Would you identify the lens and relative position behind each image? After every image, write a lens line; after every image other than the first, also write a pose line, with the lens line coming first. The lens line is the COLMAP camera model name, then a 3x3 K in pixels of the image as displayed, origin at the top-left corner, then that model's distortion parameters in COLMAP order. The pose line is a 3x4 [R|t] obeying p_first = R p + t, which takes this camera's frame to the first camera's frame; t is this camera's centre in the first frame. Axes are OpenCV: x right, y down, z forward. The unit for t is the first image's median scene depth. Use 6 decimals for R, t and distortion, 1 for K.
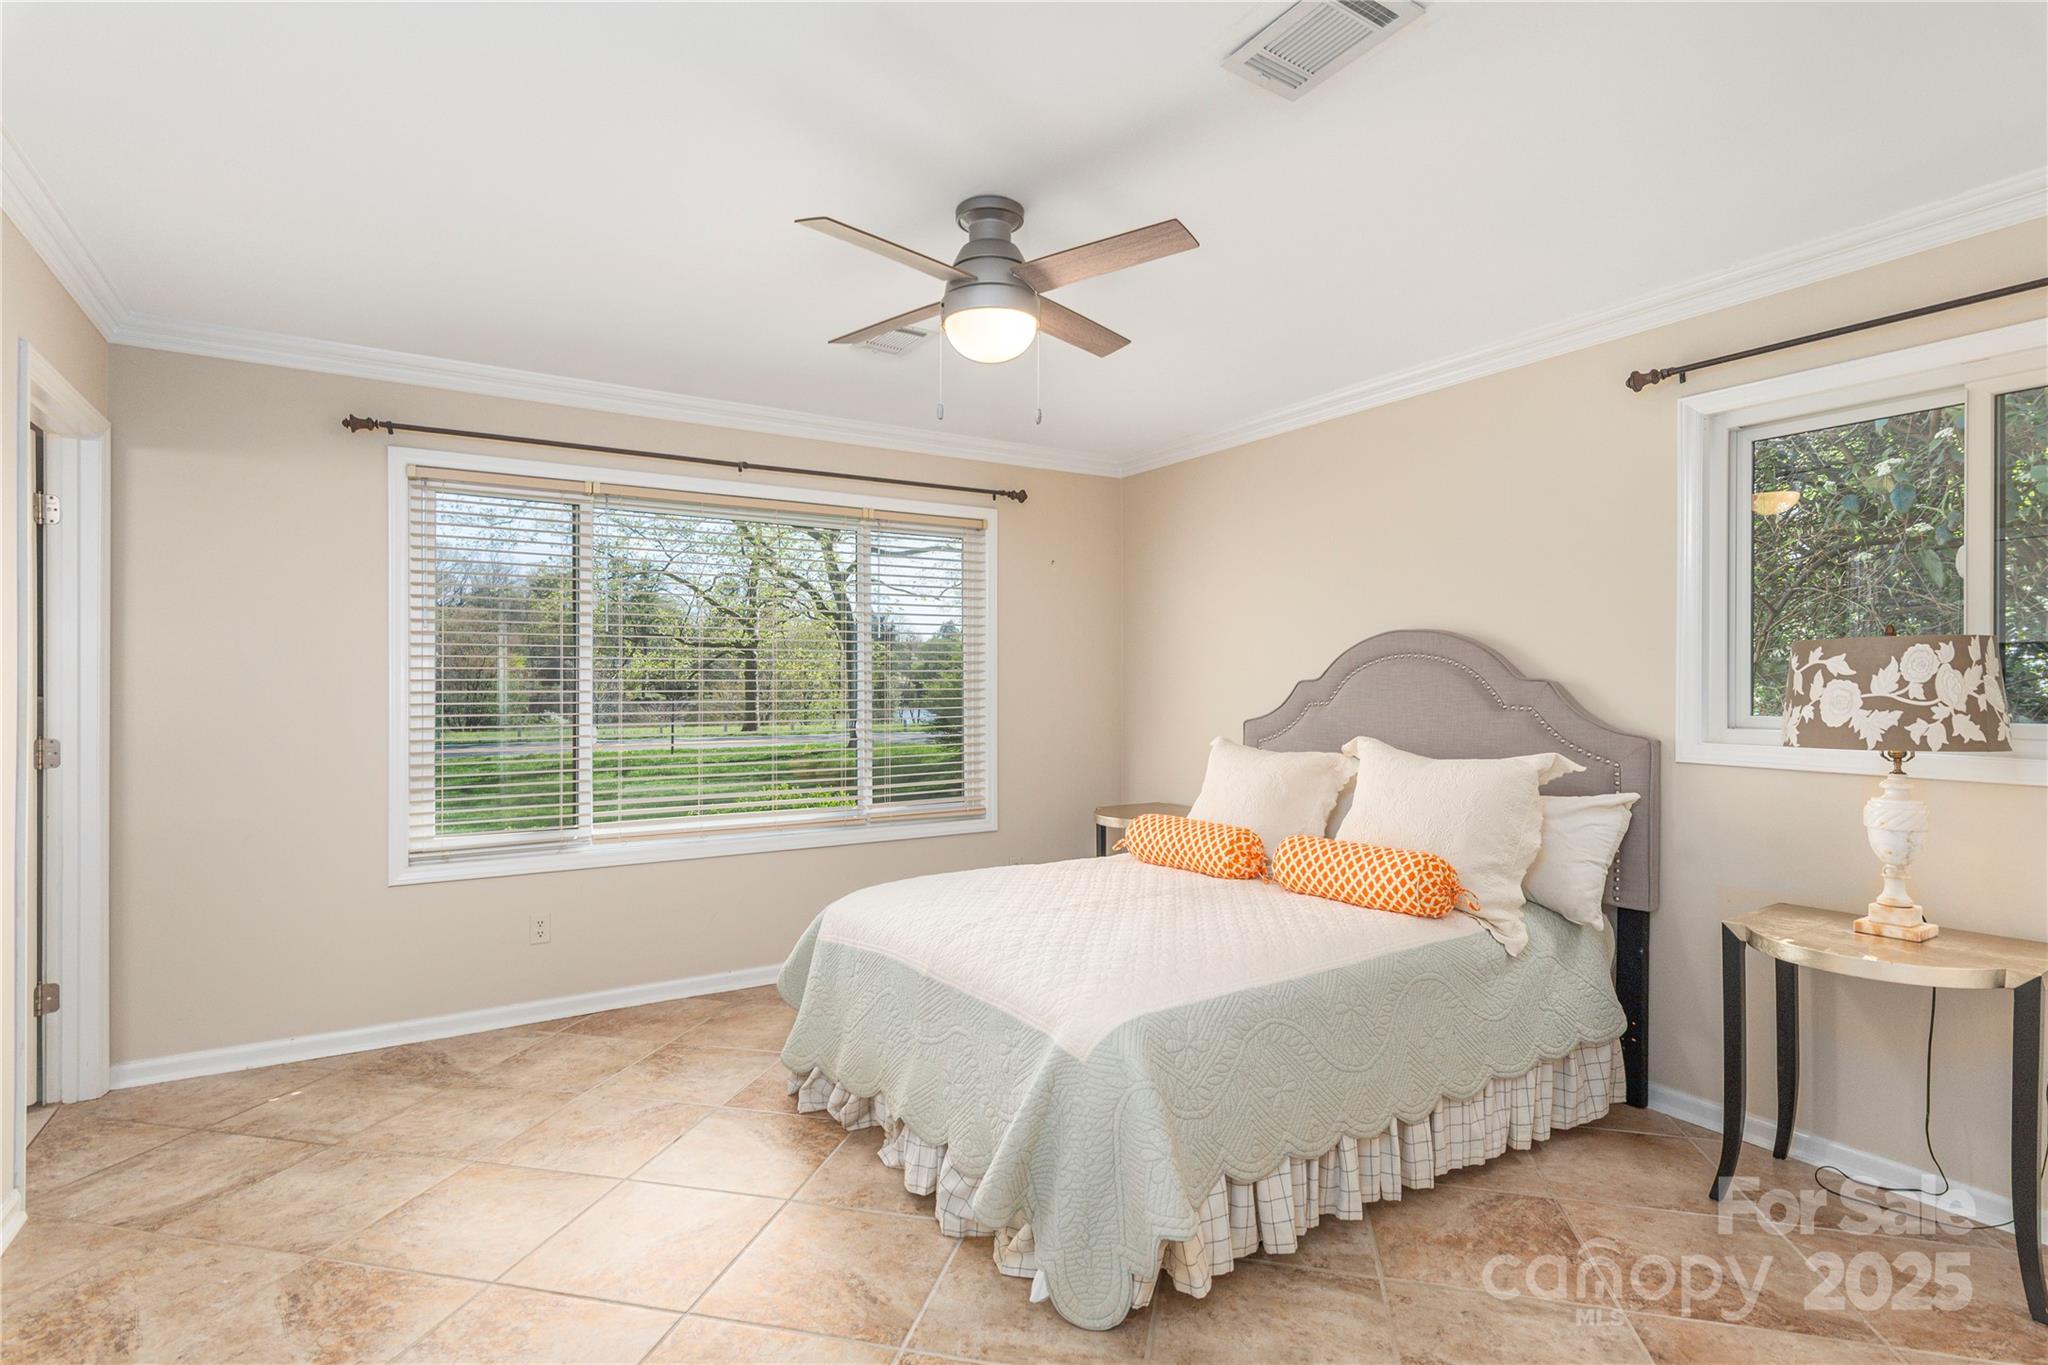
lens RADIAL K [[1001.4, 0, 1011.4], [0, 1001.4, 681.9], [0, 0, 1]] dist [0.009656, -0.000894]
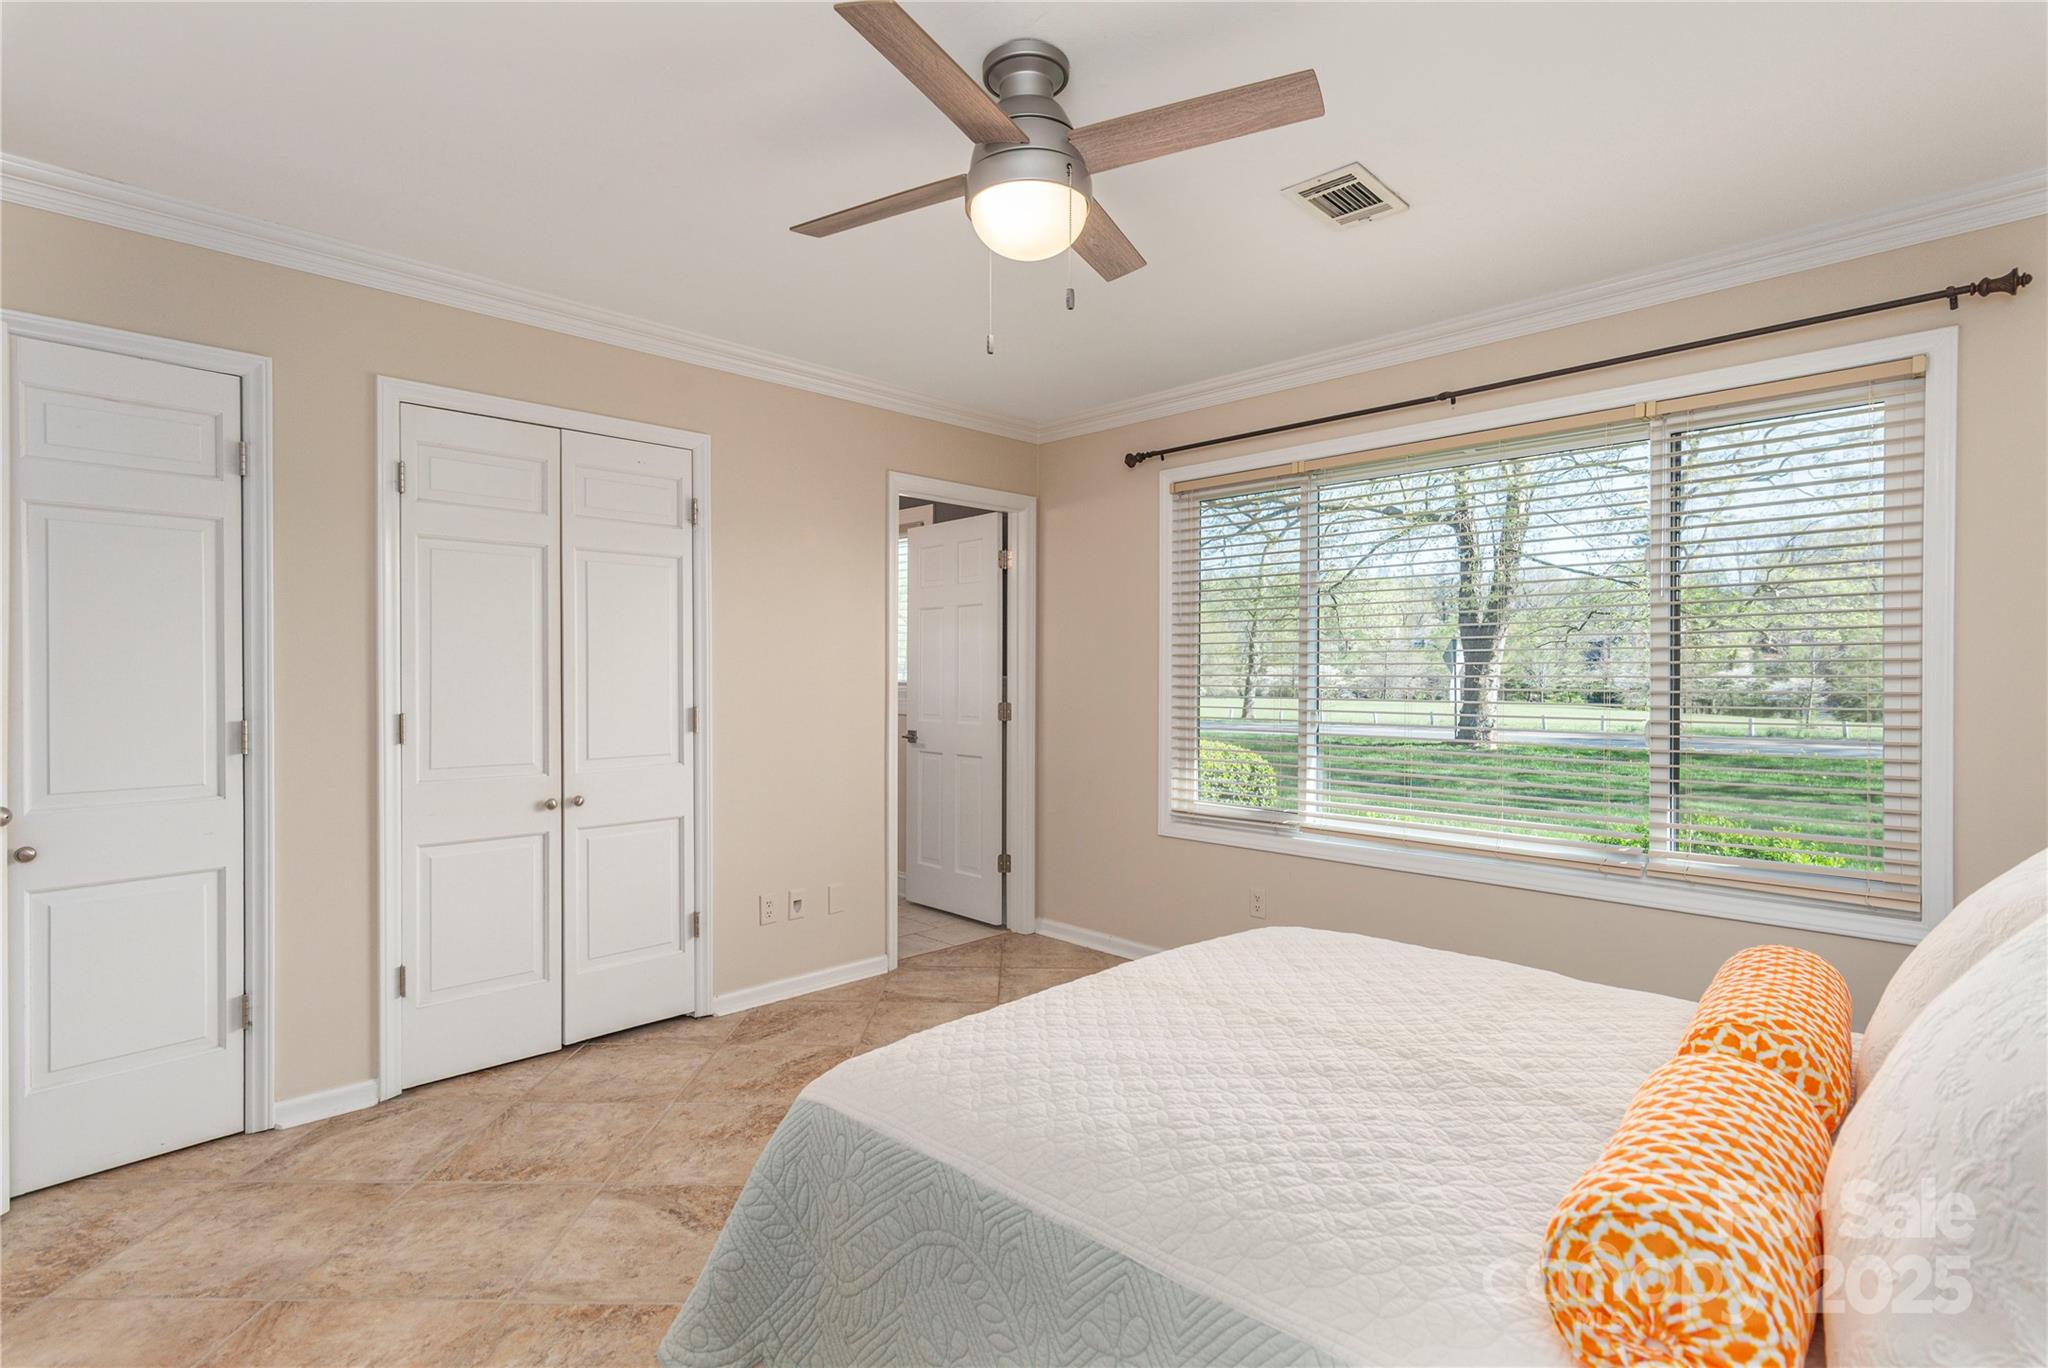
lens RADIAL K [[1001.4, 0, 1015.8], [0, 1001.4, 684.9], [0, 0, 1]] dist [0.009656, -0.000894]
pose [[0.225707, 0.015012, -0.974080, 0.597968], [0.000687, 0.999879, 0.015569, 0.003709], [0.974195, -0.004183, 0.225669, 0.651109]]
